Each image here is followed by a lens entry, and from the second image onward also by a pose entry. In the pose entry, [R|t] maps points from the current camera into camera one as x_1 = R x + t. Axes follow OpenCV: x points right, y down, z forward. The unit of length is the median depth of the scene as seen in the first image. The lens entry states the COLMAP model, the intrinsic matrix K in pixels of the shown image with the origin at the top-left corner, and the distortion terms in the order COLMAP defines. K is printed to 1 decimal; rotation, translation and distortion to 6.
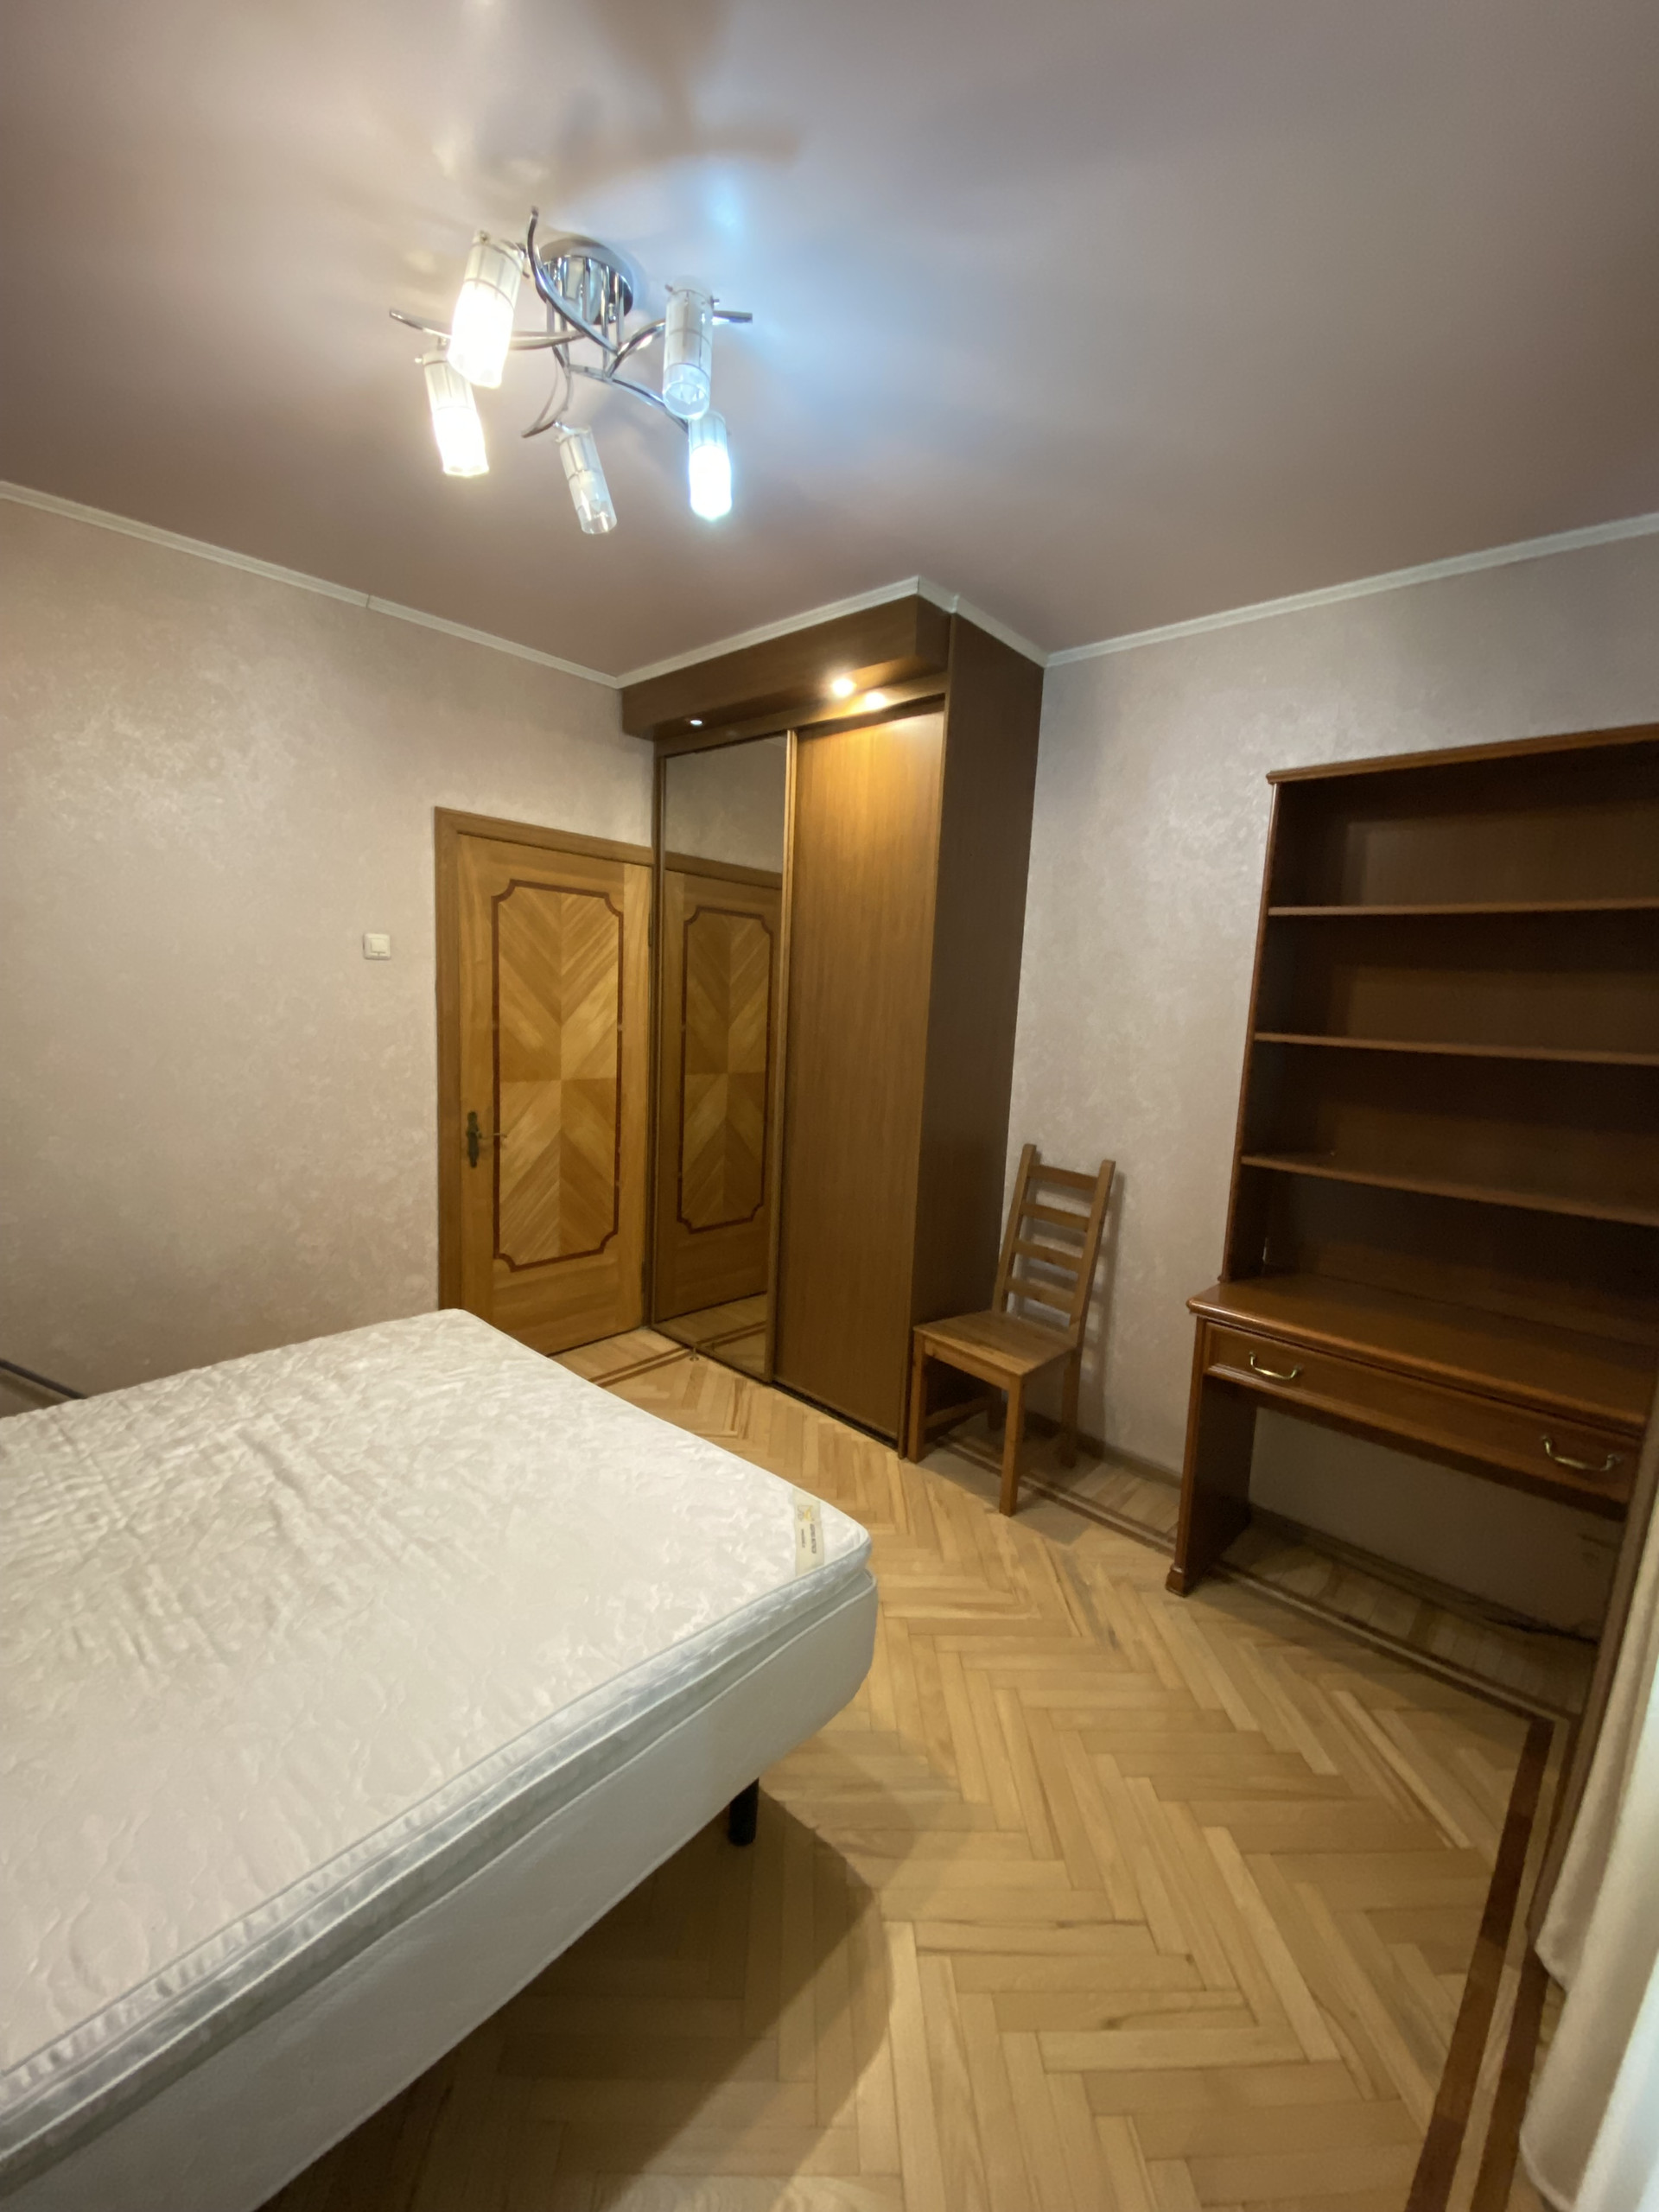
lens RADIAL K [[893.1, 0, 828.3], [0, 893.1, 1097.1], [0, 0, 1]] dist [0.010041, -0.000174]
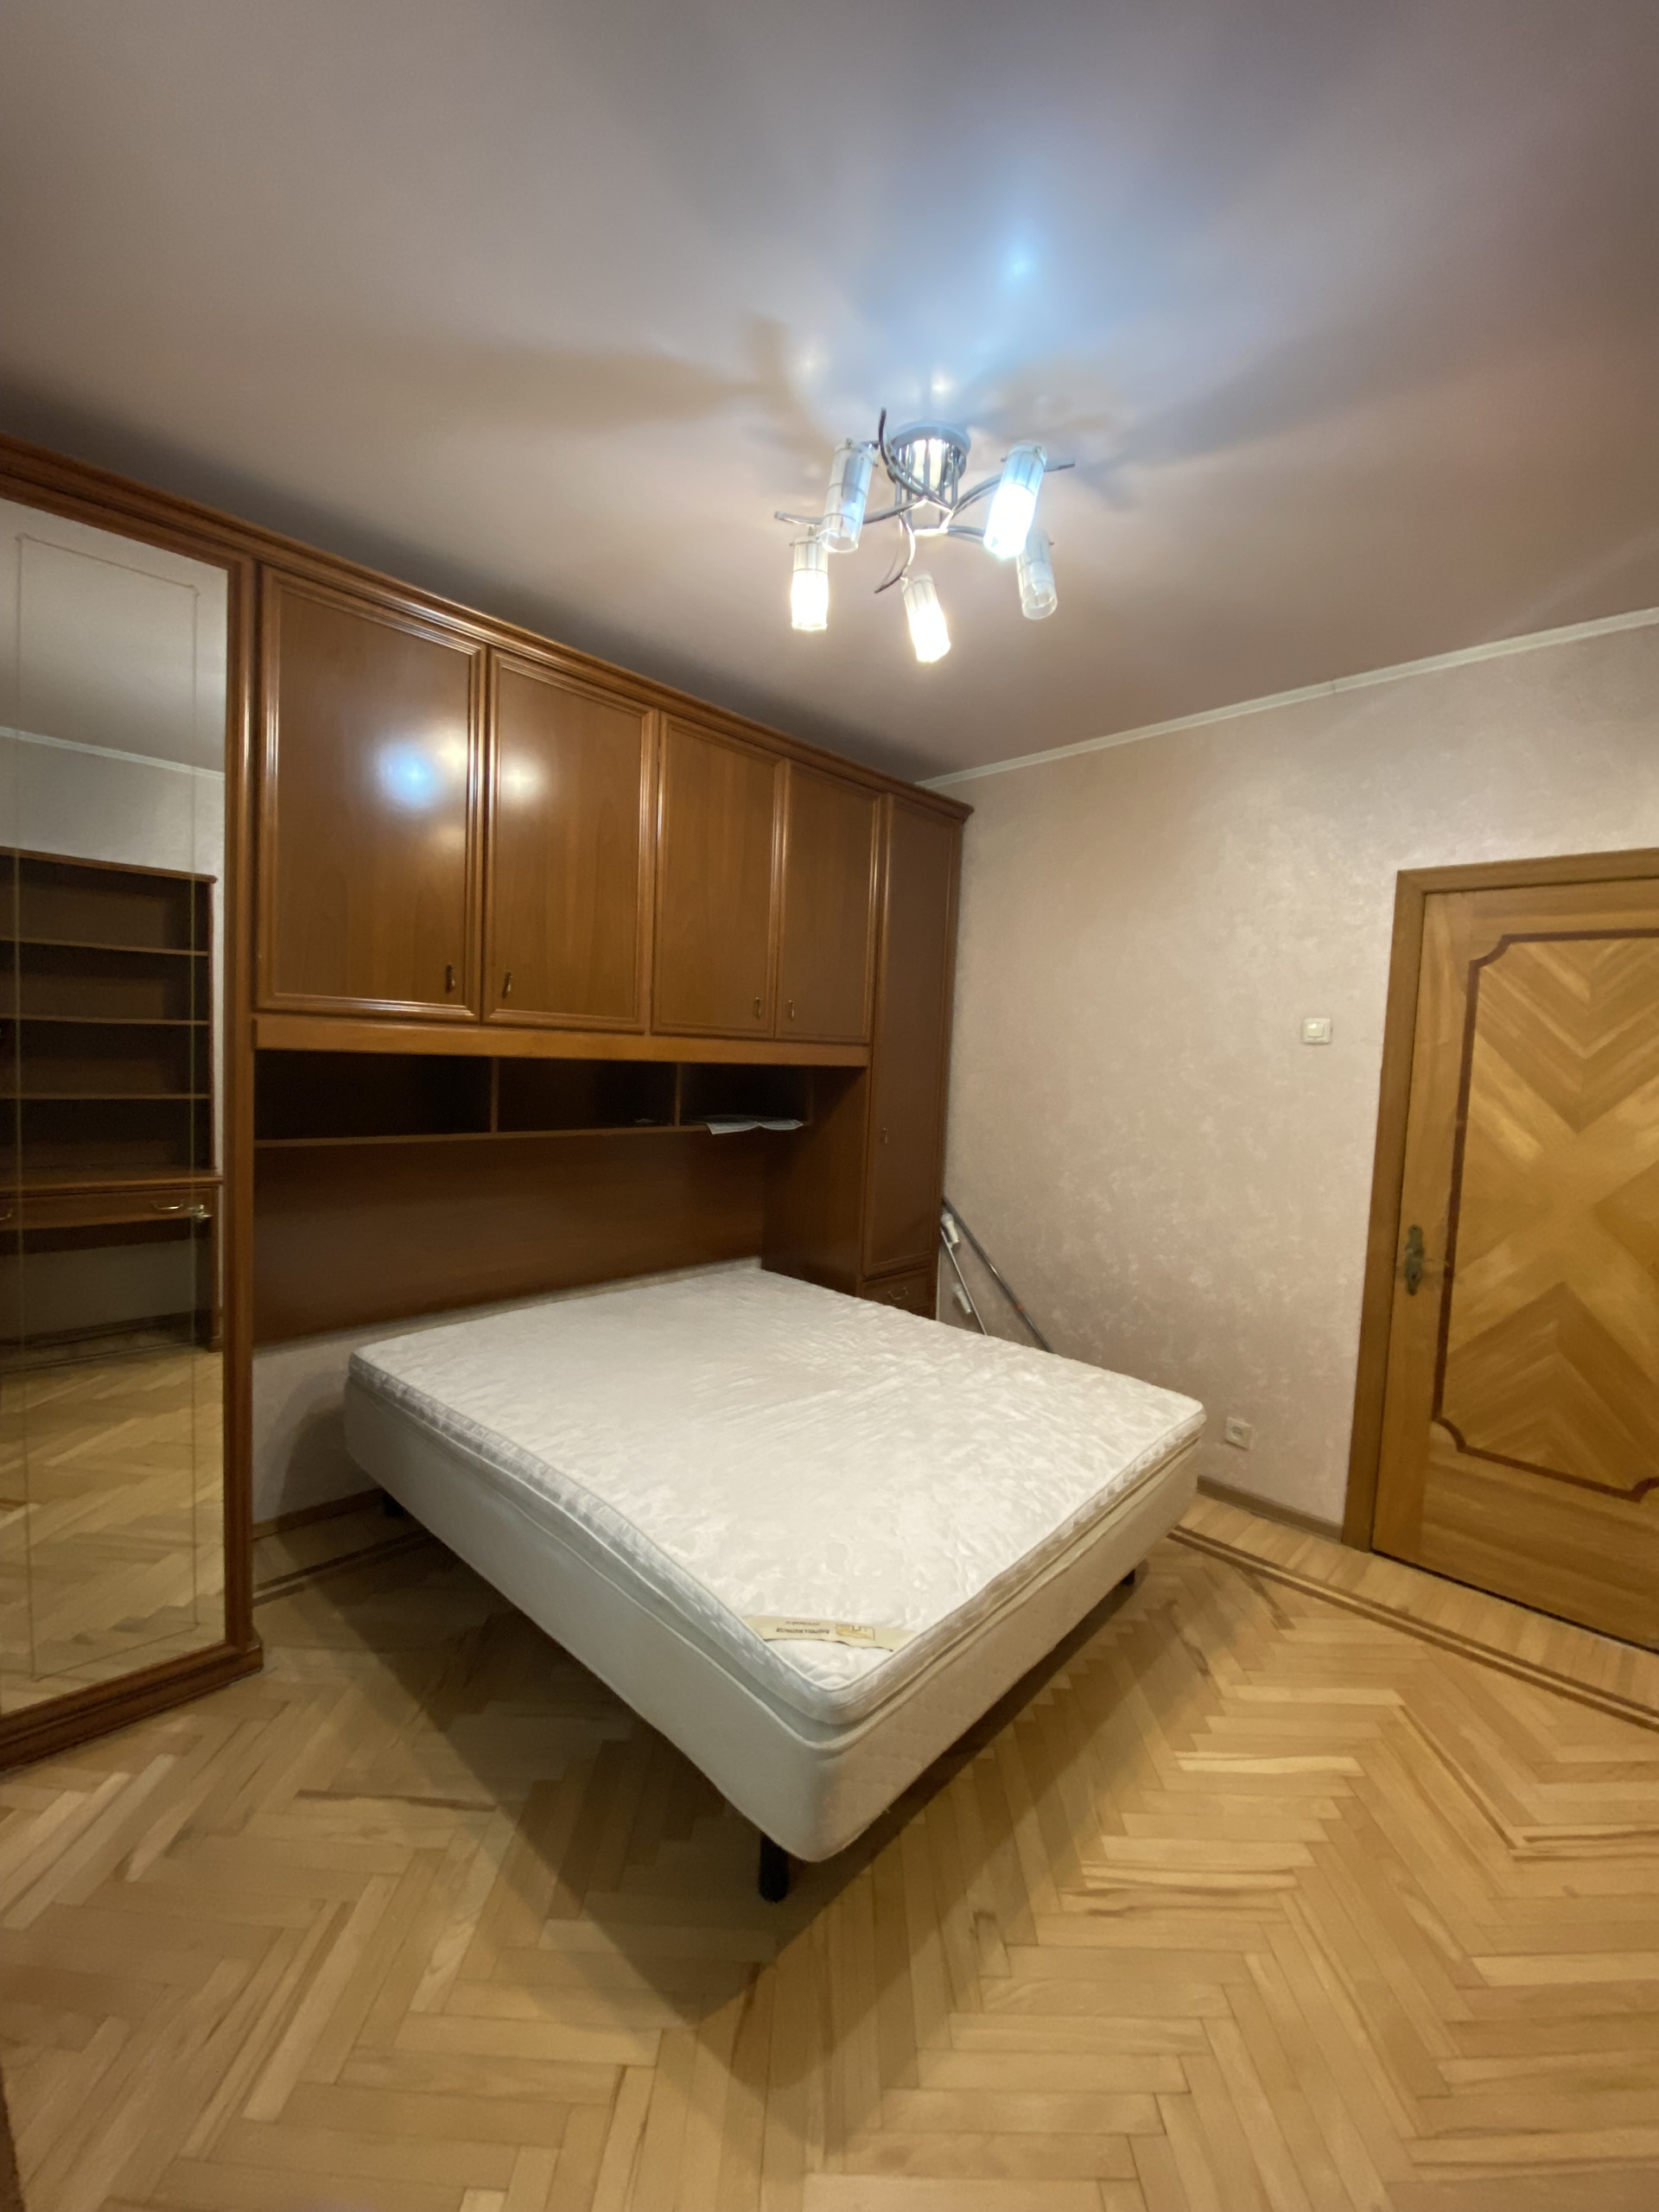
lens RADIAL K [[887.0, 0, 827.7], [0, 887.0, 1105.8], [0, 0, 1]] dist [0.002765, -0.000104]
pose [[-0.025890, 0.024206, -0.999372, 0.429076], [-0.160968, 0.986560, 0.028066, -0.028667], [0.986620, 0.161594, -0.021645, 0.475885]]
